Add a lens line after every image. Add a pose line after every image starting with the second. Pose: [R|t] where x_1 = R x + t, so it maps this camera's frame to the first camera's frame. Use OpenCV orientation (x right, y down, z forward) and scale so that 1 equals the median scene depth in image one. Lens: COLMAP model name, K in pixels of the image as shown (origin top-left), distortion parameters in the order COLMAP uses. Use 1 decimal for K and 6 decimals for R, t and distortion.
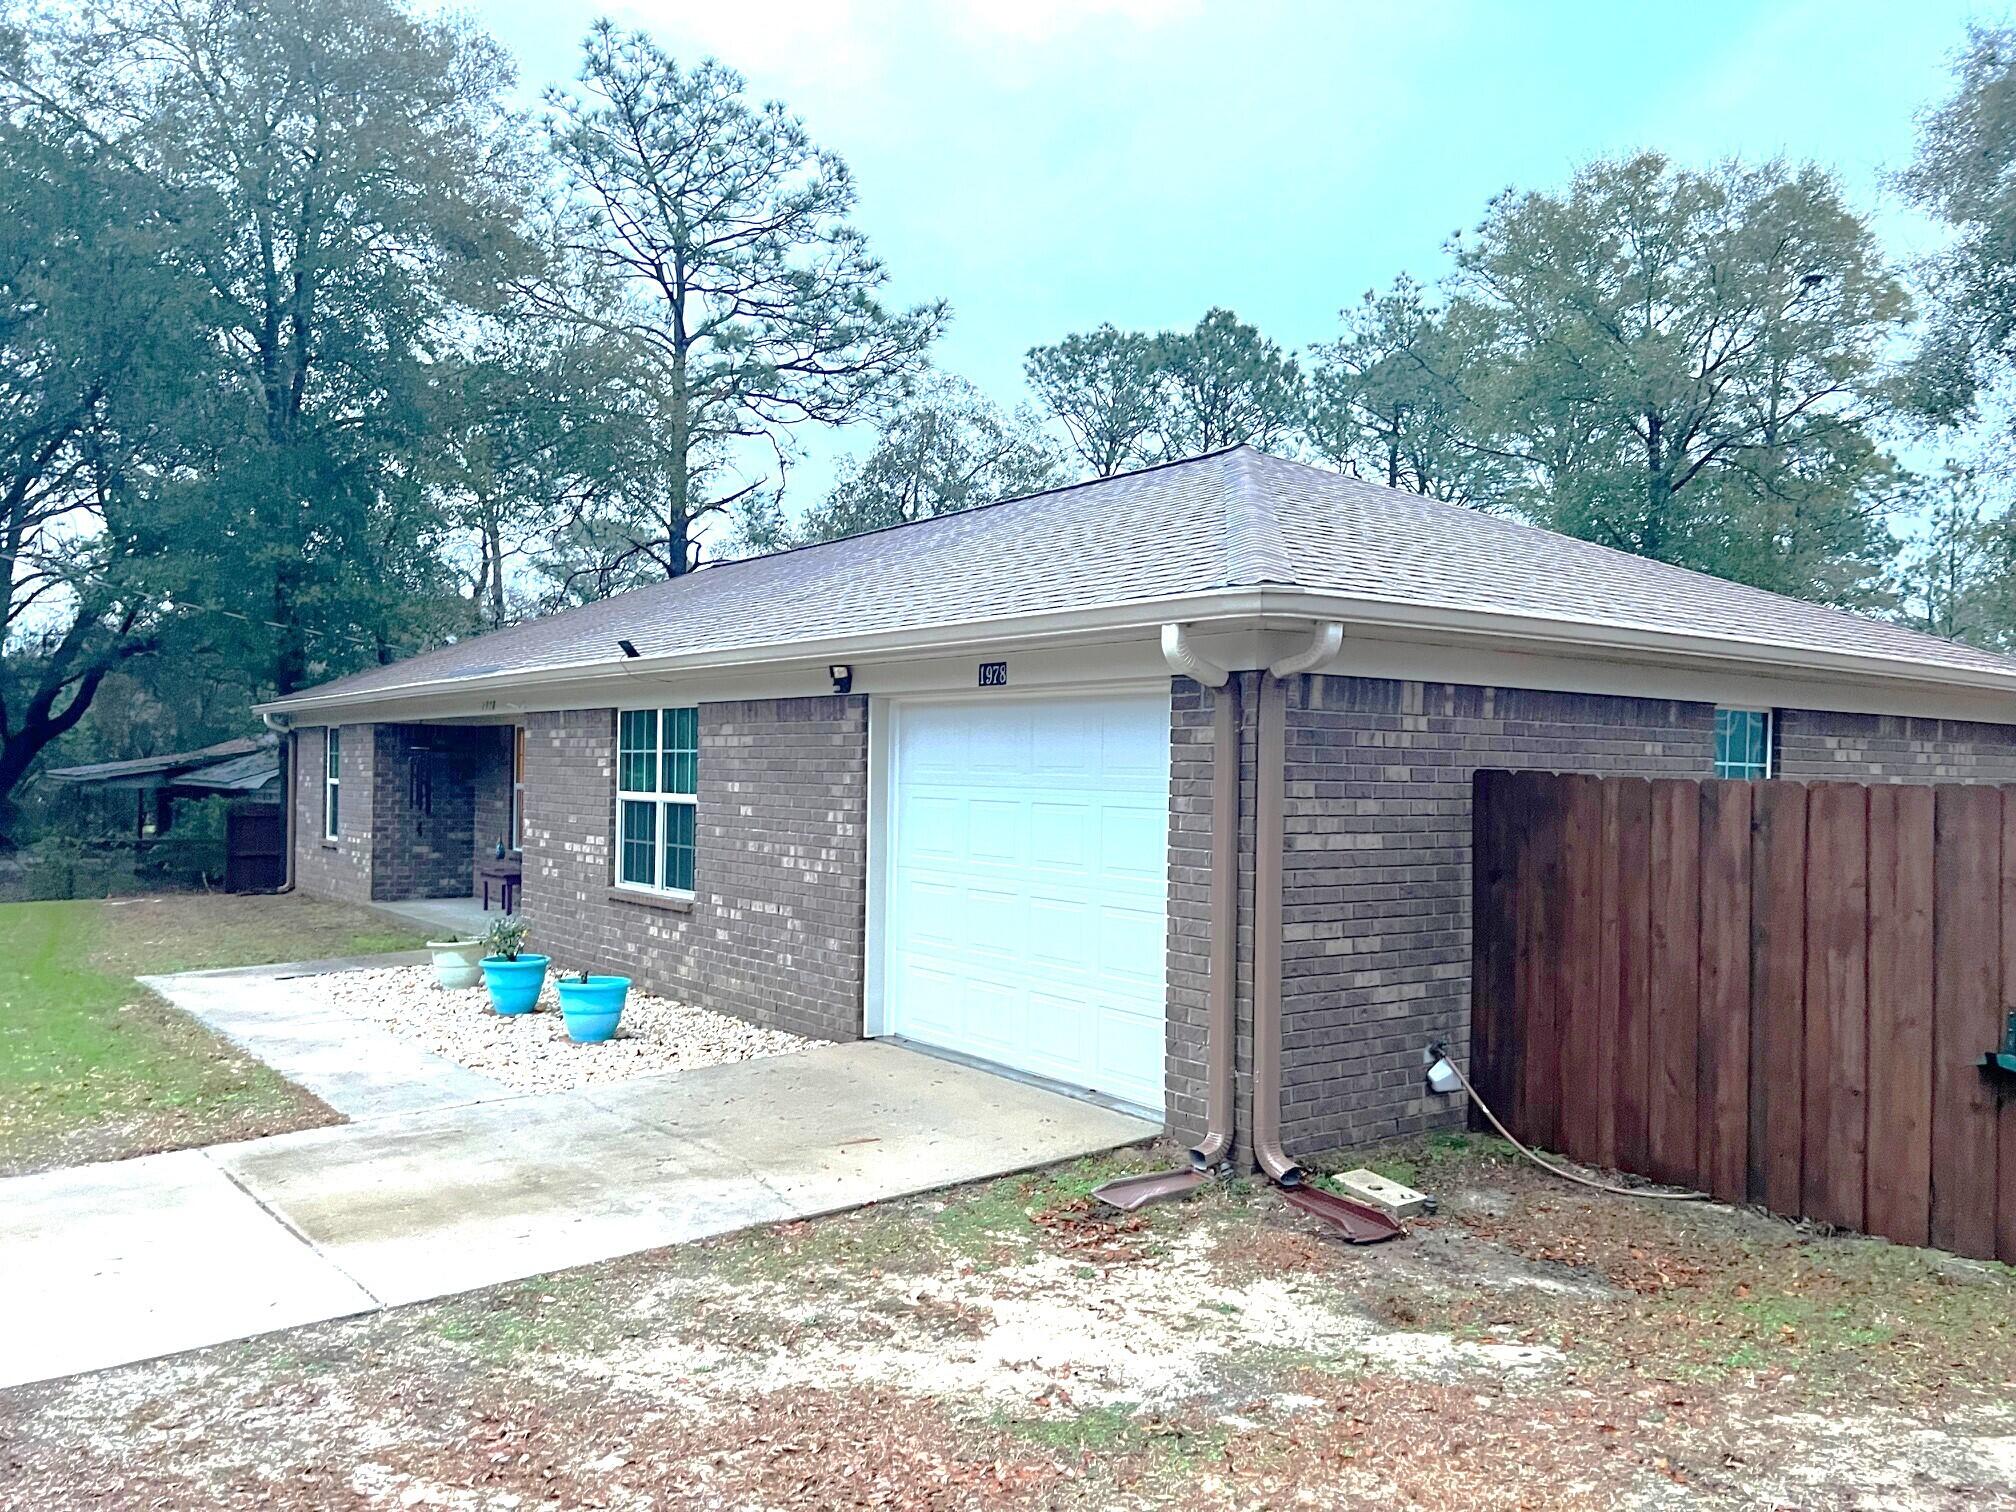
lens RADIAL K [[1529.6, 0, 1019.3], [0, 1529.6, 763.2], [0, 0, 1]] dist [0.066499, -0.023678]
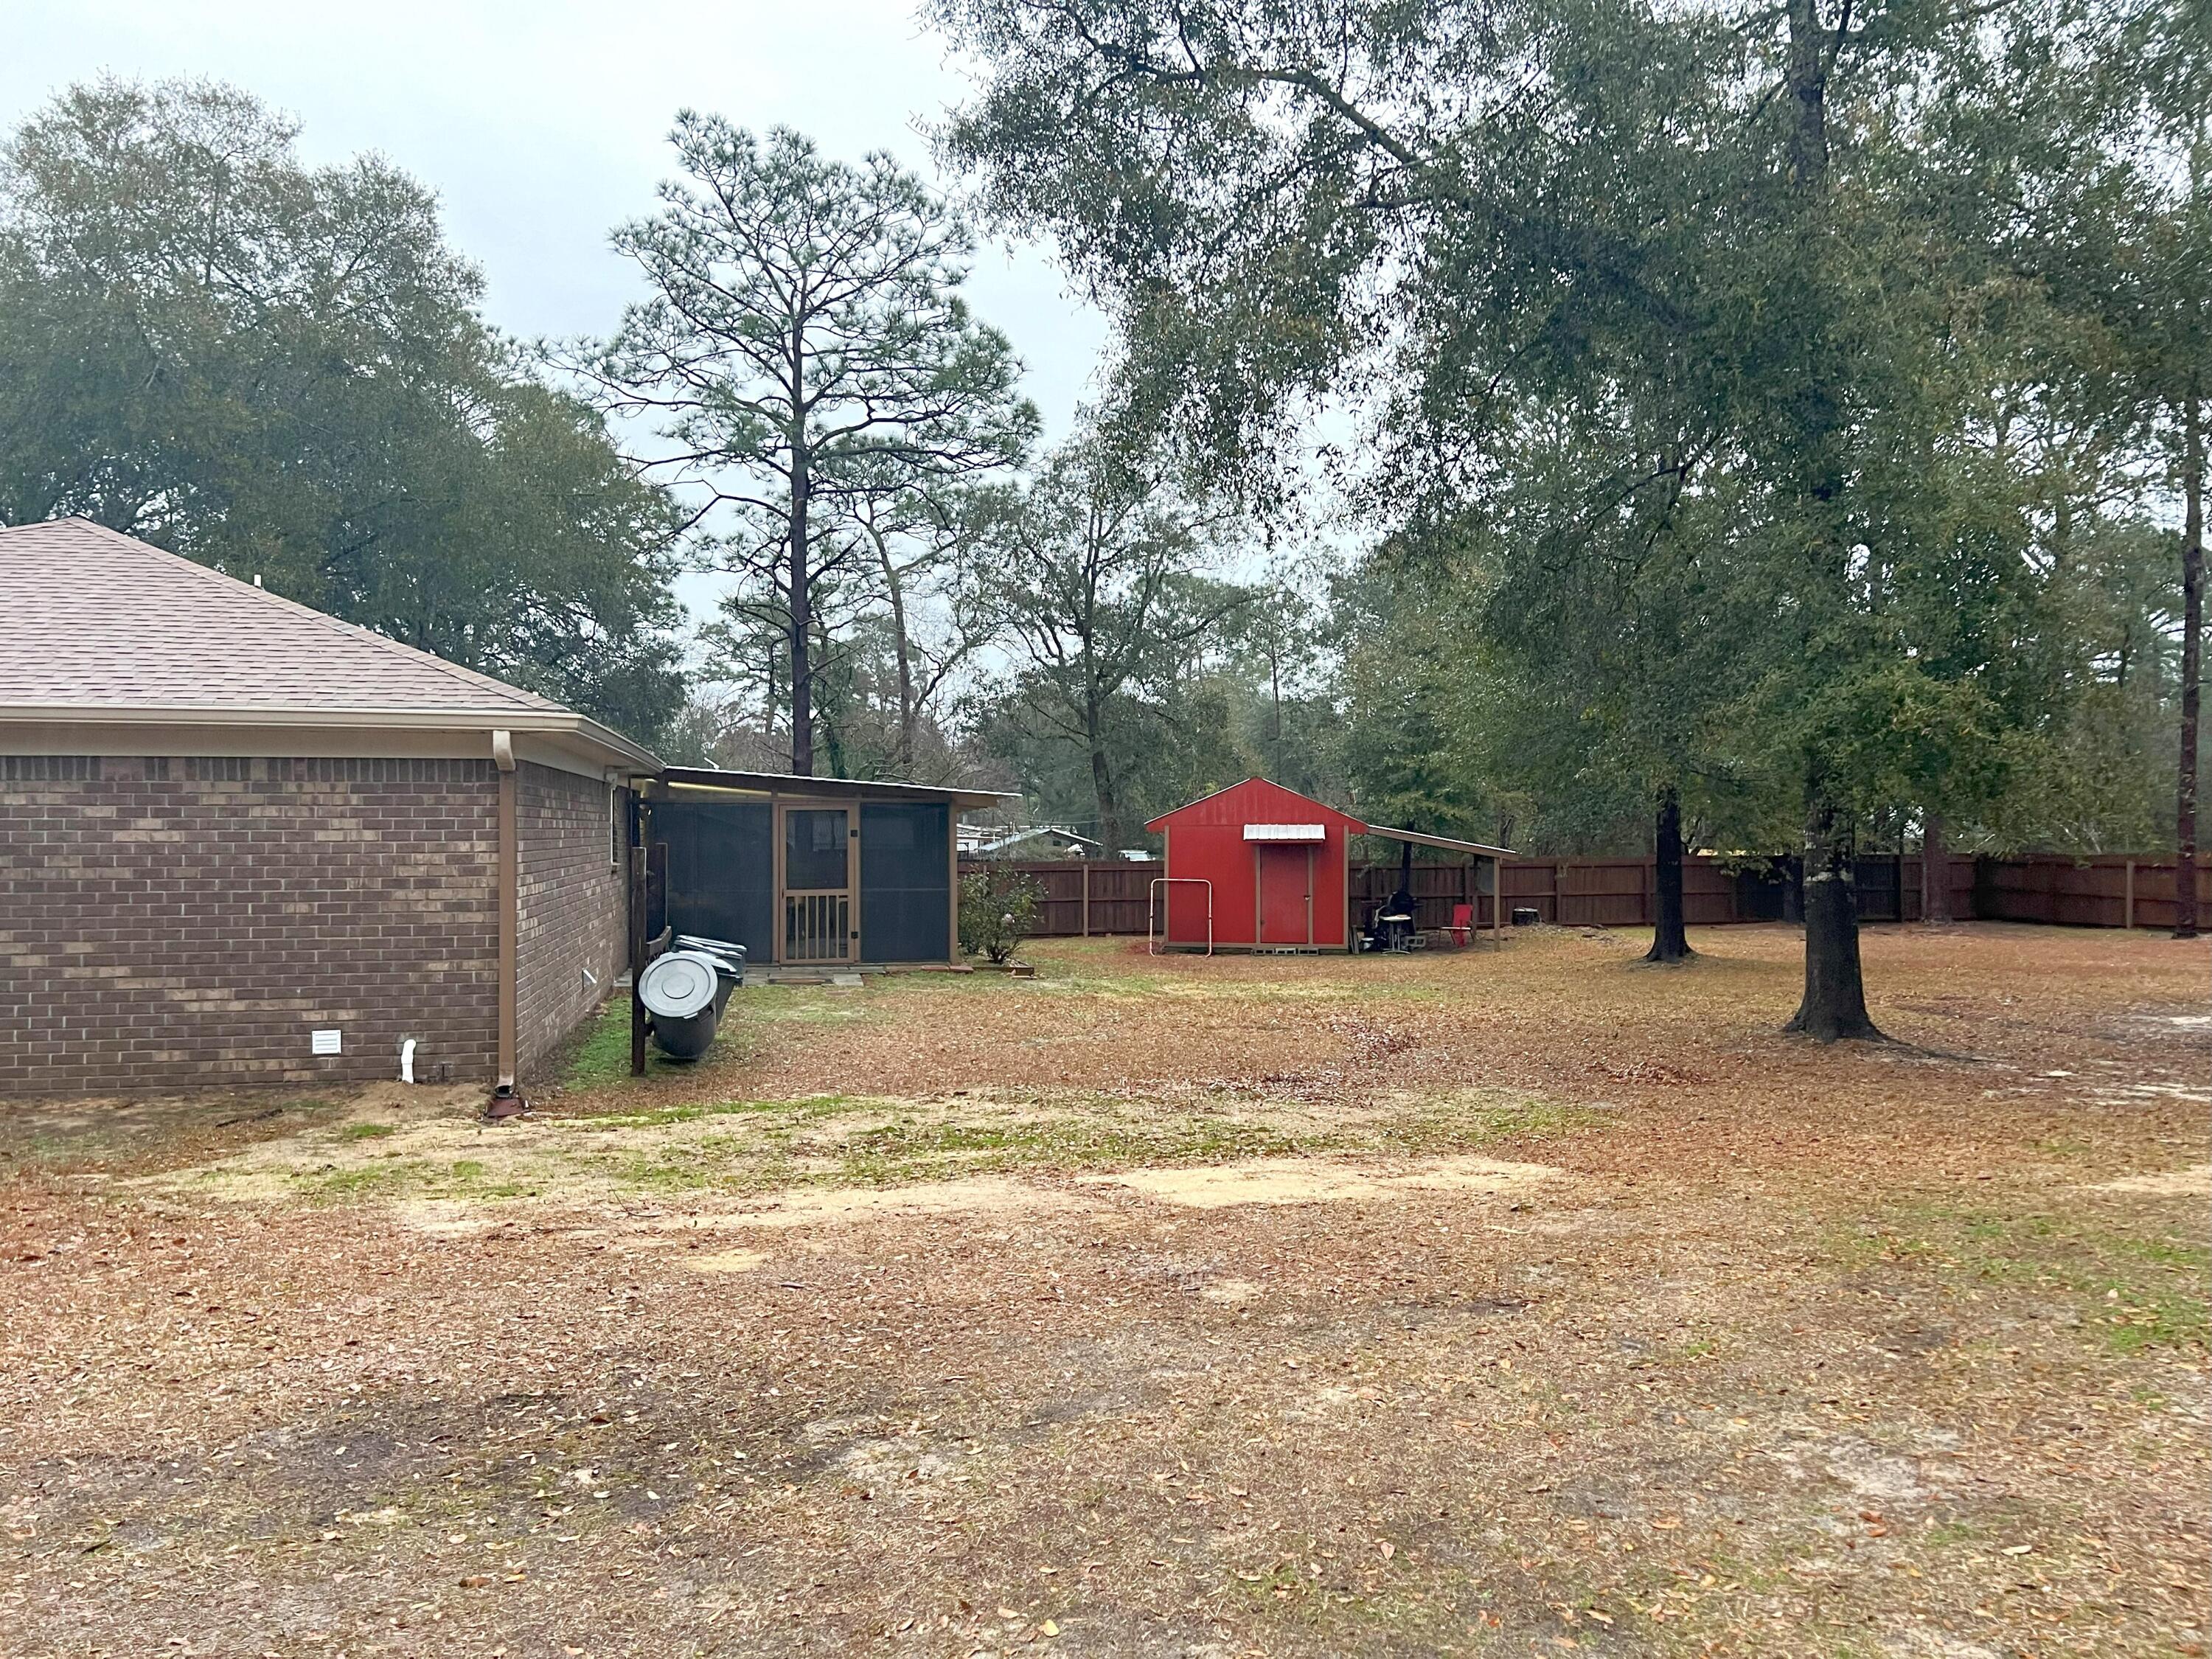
lens RADIAL K [[1678.3, 0, 1101.8], [0, 1678.3, 828.9], [0, 0, 1]] dist [0.066499, -0.023678]
pose [[0.900097, -0.014862, -0.435436, 0.914388], [0.016285, 0.999867, -0.000464, 0.014123], [0.435385, -0.006673, 0.900220, 0.178889]]
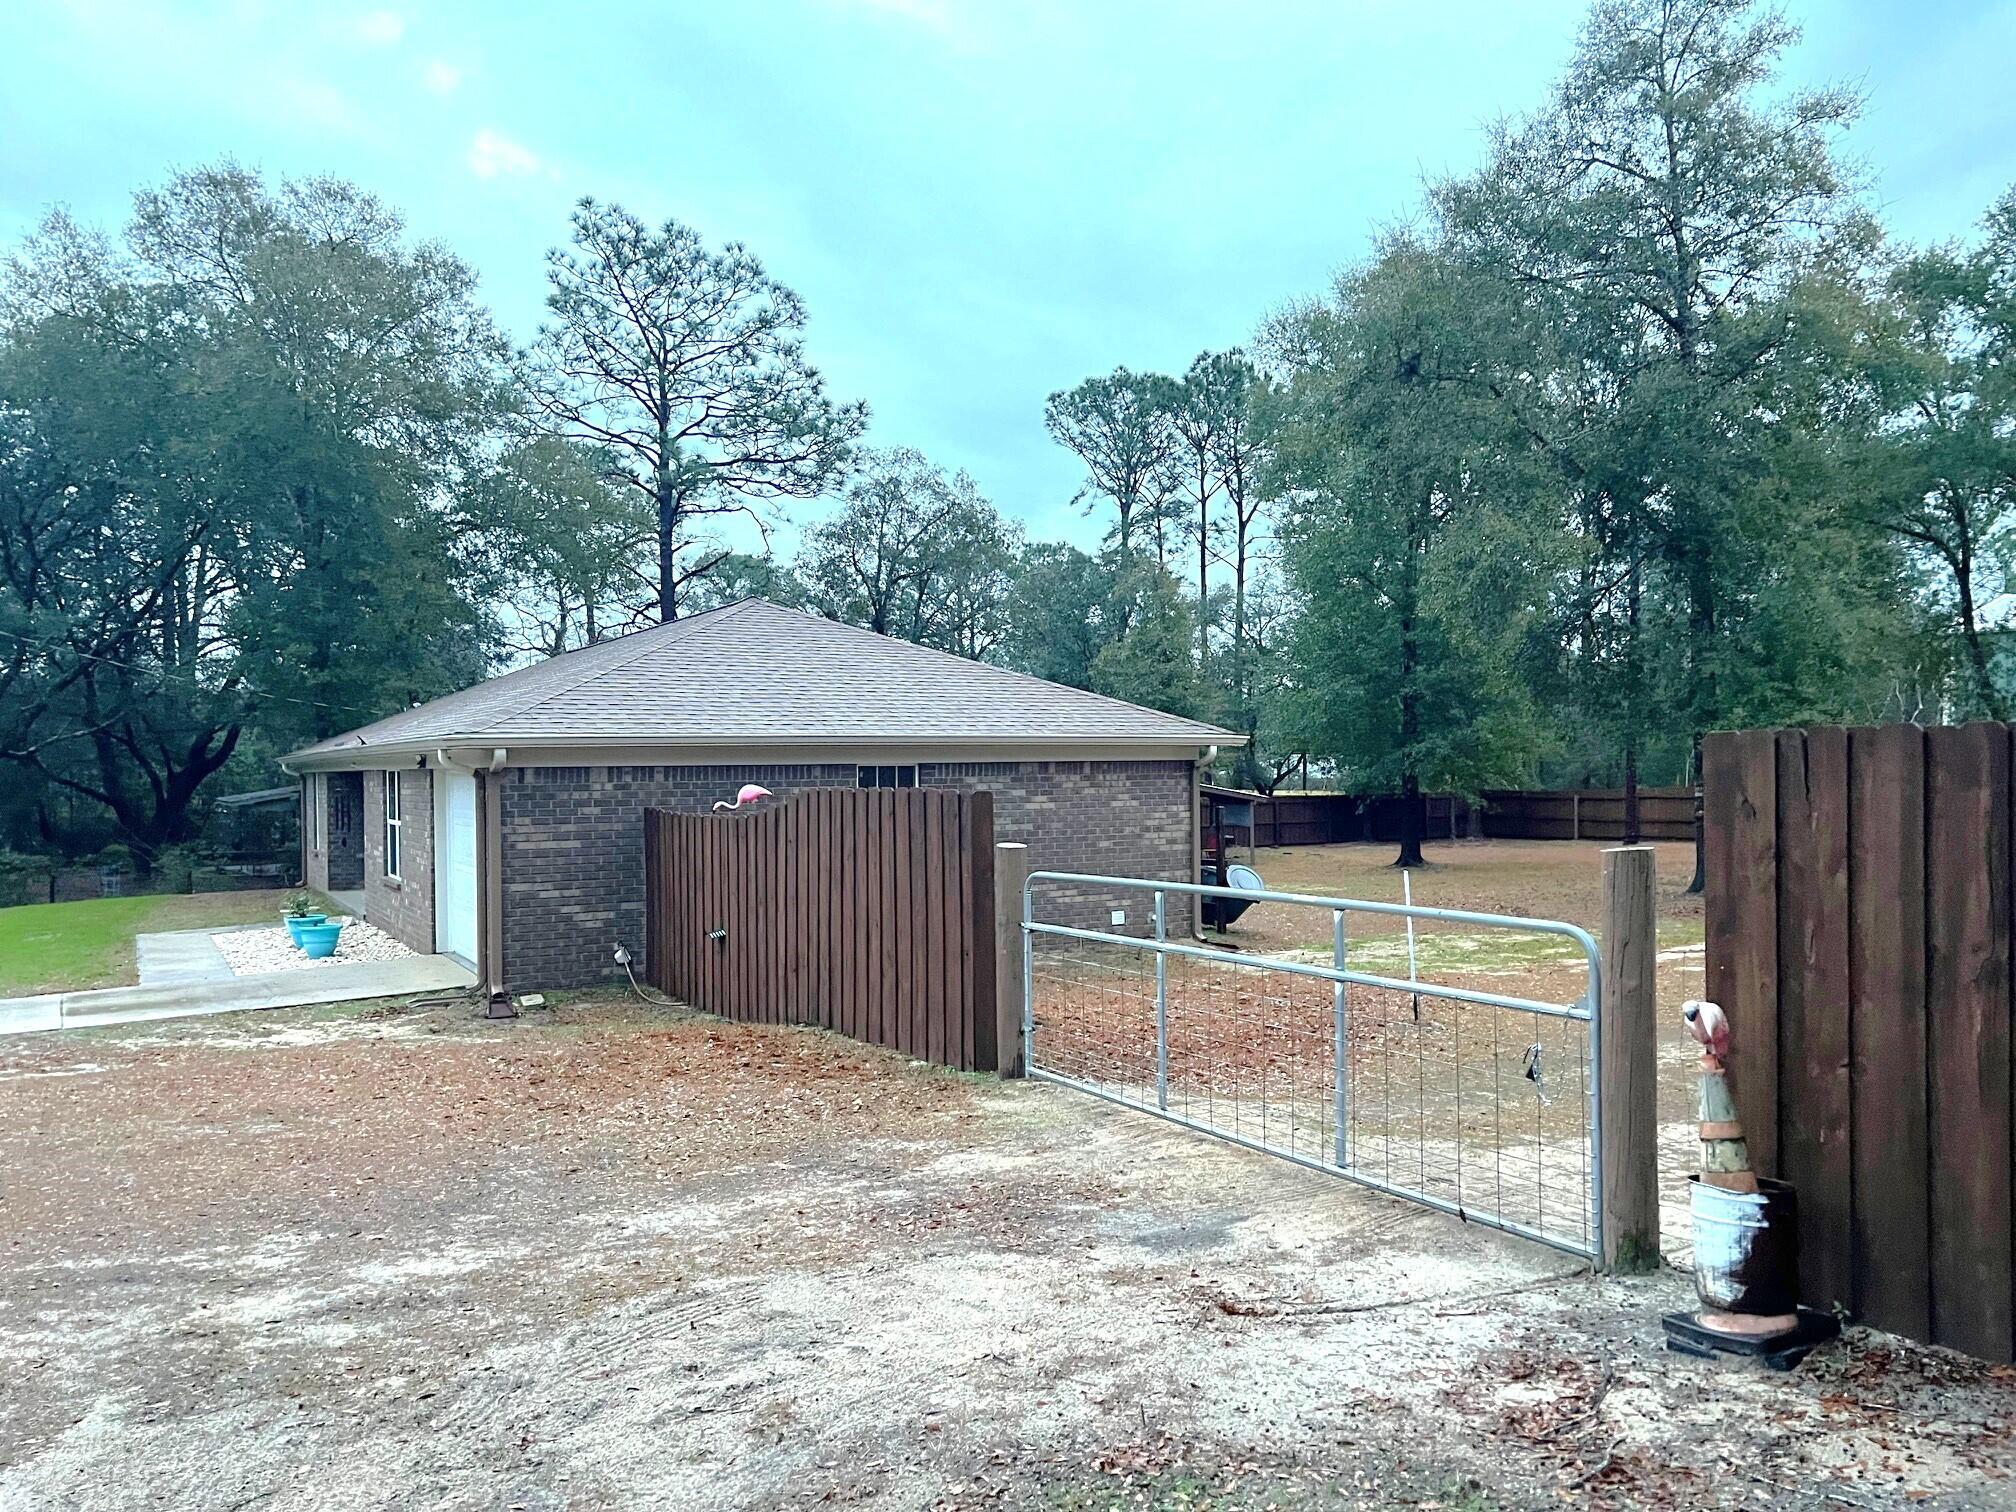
lens RADIAL K [[1529.6, 0, 1018.2], [0, 1529.6, 771.3], [0, 0, 1]] dist [0.066499, -0.023678]
pose [[0.991650, -0.025272, -0.126461, 0.443329], [0.026285, 0.999634, 0.006345, -0.018649], [0.126254, -0.009616, 0.991951, -0.408608]]
